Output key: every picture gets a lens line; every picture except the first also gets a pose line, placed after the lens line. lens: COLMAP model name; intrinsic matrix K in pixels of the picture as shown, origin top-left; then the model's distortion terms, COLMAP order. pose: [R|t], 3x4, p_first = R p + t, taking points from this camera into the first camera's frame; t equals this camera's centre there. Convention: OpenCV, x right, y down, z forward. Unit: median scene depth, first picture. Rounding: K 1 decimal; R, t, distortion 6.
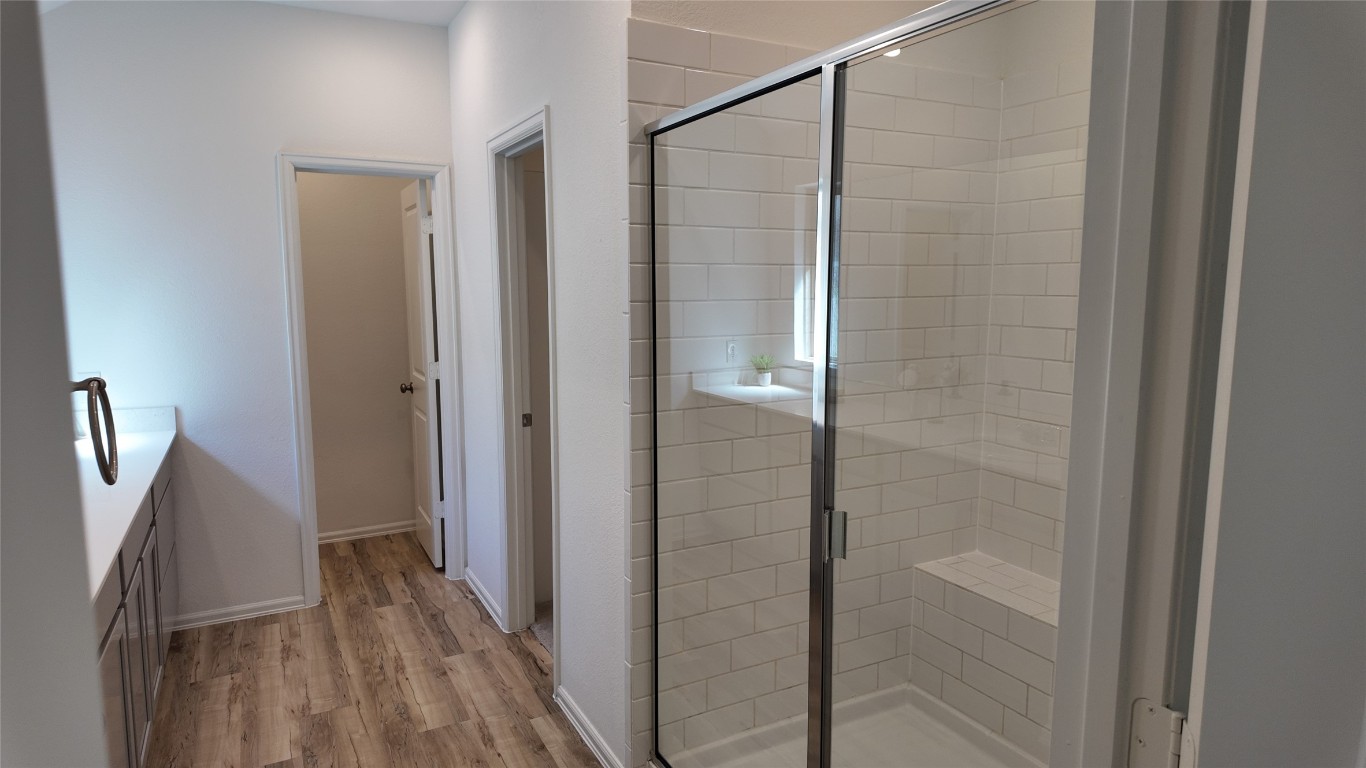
lens RADIAL K [[802.2, 0, 685.3], [0, 802.2, 383.4], [0, 0, 1]] dist [0.107135, -0.153447]
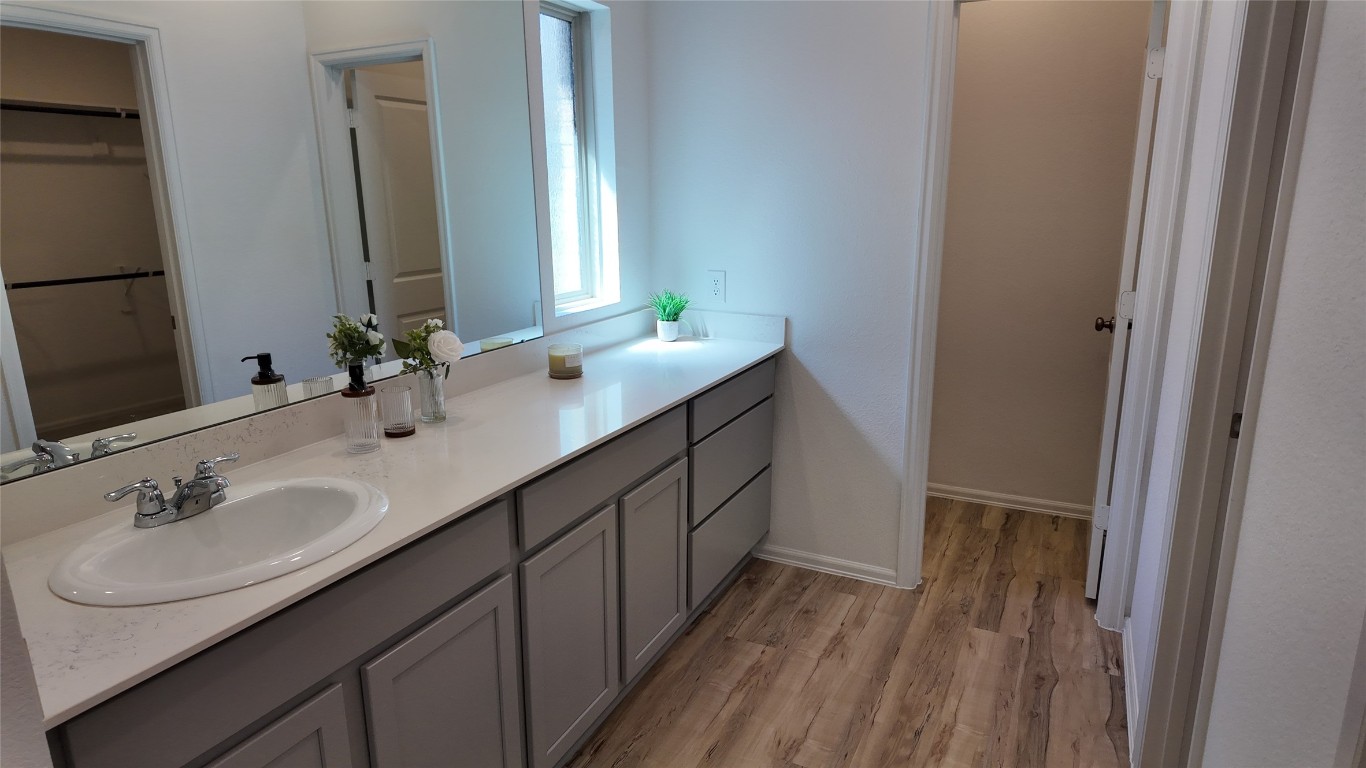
lens RADIAL K [[802.2, 0, 685.3], [0, 802.2, 383.4], [0, 0, 1]] dist [0.107135, -0.153447]
pose [[0.584424, 0.189400, -0.789035, -0.000848], [-0.094999, 0.981662, 0.165274, -0.031599], [0.805868, -0.021632, 0.591699, 0.390623]]
